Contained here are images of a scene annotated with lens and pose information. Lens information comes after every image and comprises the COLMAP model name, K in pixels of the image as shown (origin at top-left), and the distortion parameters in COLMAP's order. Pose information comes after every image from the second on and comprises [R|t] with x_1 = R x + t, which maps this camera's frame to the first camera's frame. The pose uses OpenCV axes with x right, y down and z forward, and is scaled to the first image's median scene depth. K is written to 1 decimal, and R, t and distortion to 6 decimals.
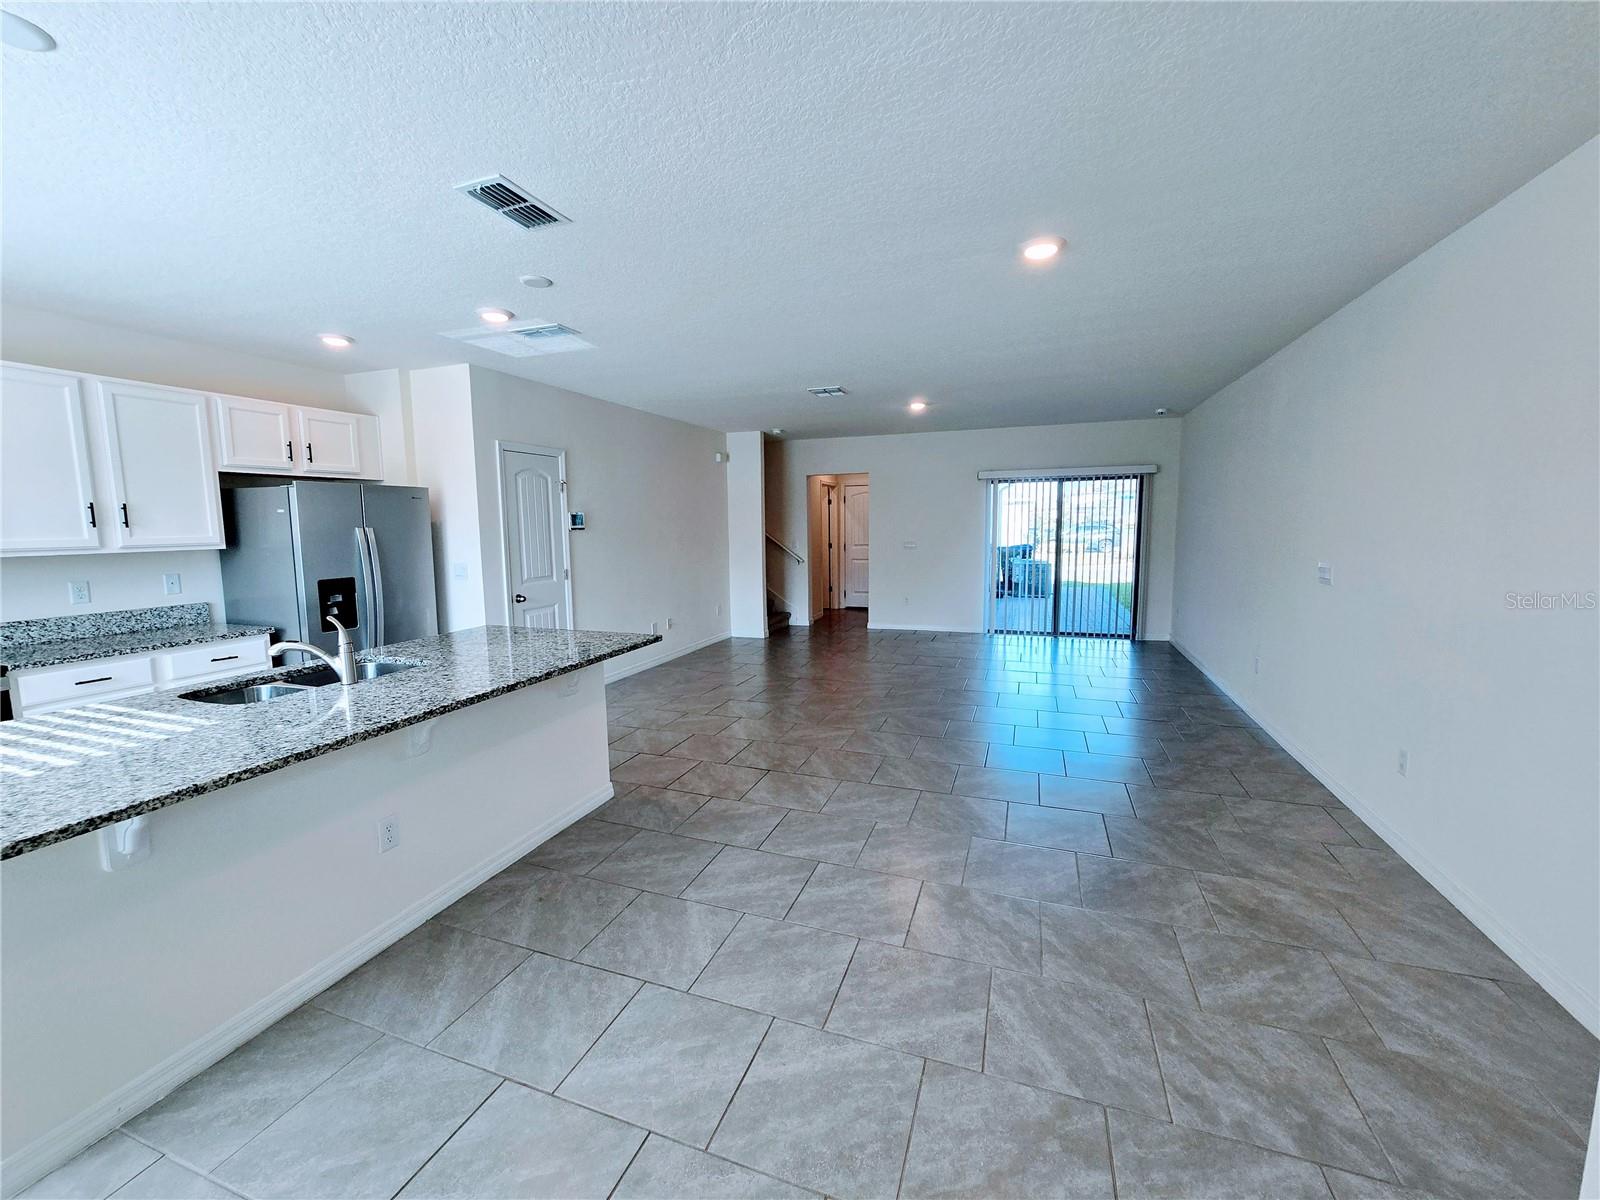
lens RADIAL K [[654.7, 0, 784.9], [0, 654.7, 596.3], [0, 0, 1]] dist [-0.006249, 0.001337]
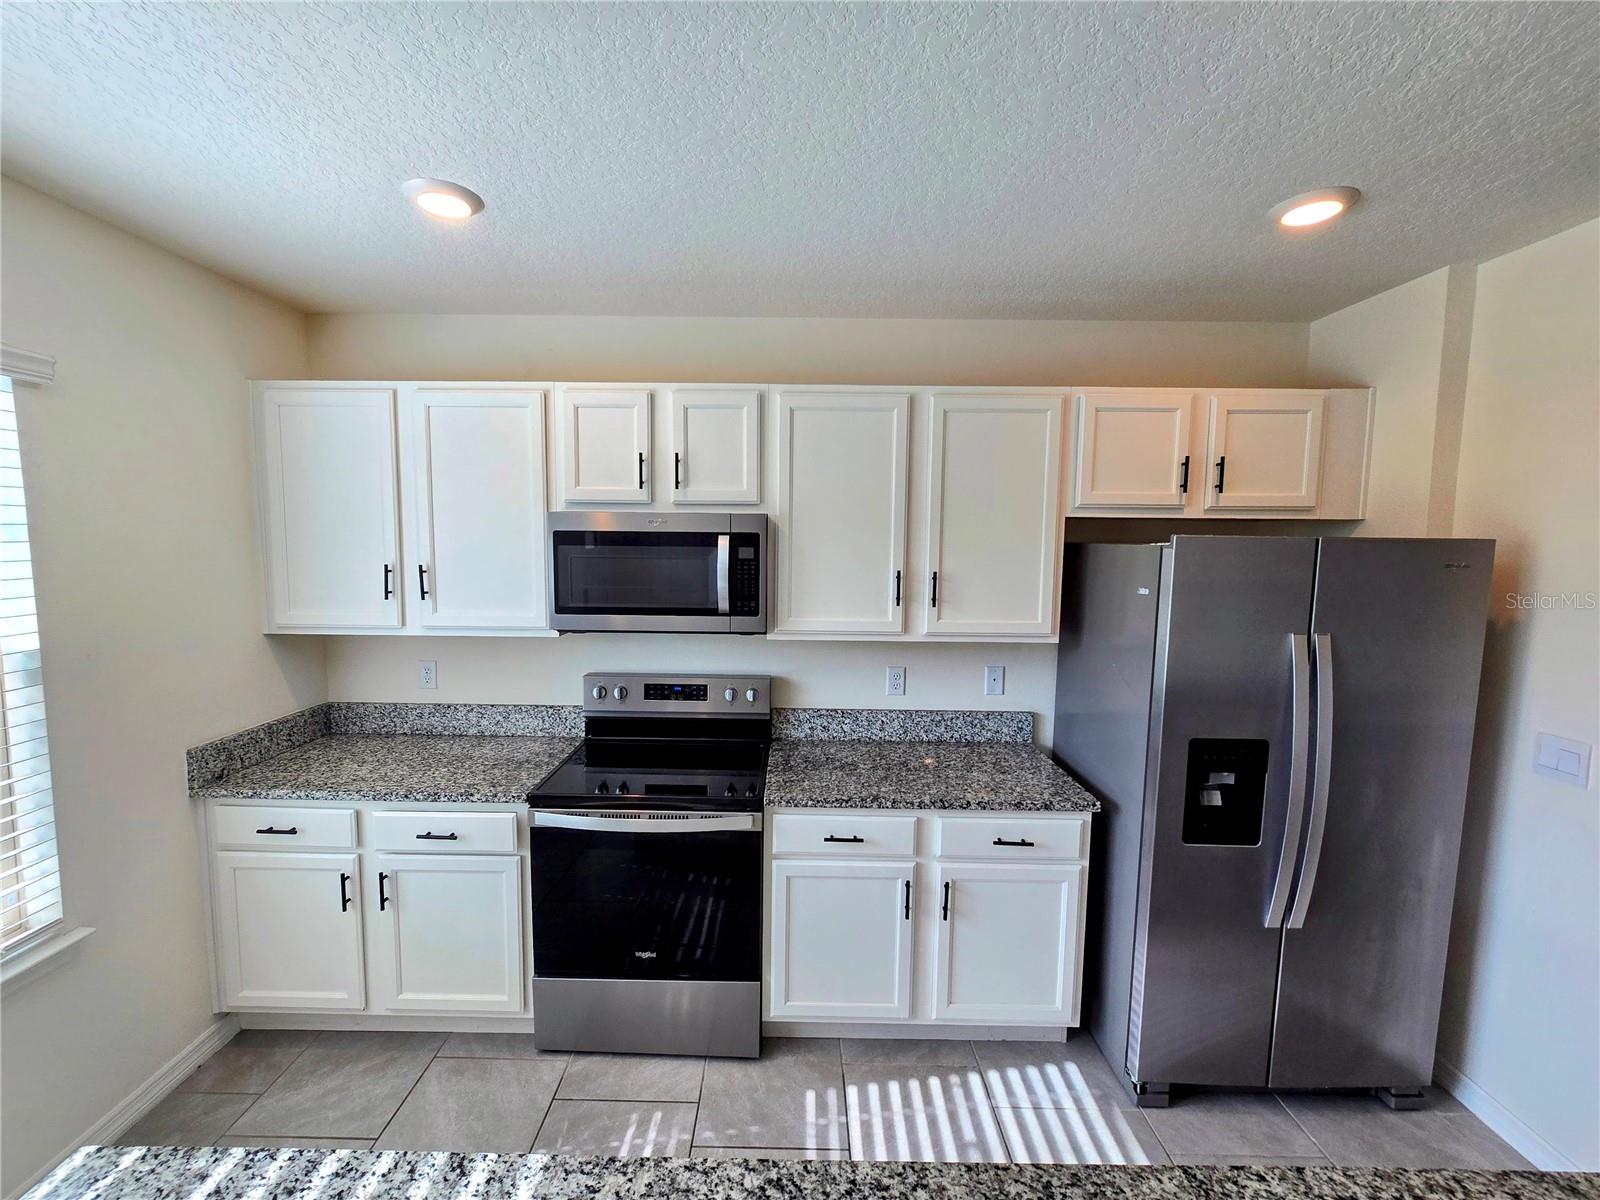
lens RADIAL K [[654.7, 0, 786.6], [0, 654.7, 599.0], [0, 0, 1]] dist [-0.006249, 0.001337]
pose [[0.341509, 0.099195, -0.934629, -0.413761], [-0.120818, 0.990798, 0.061010, -0.132229], [0.932081, 0.092085, 0.350352, 0.597943]]
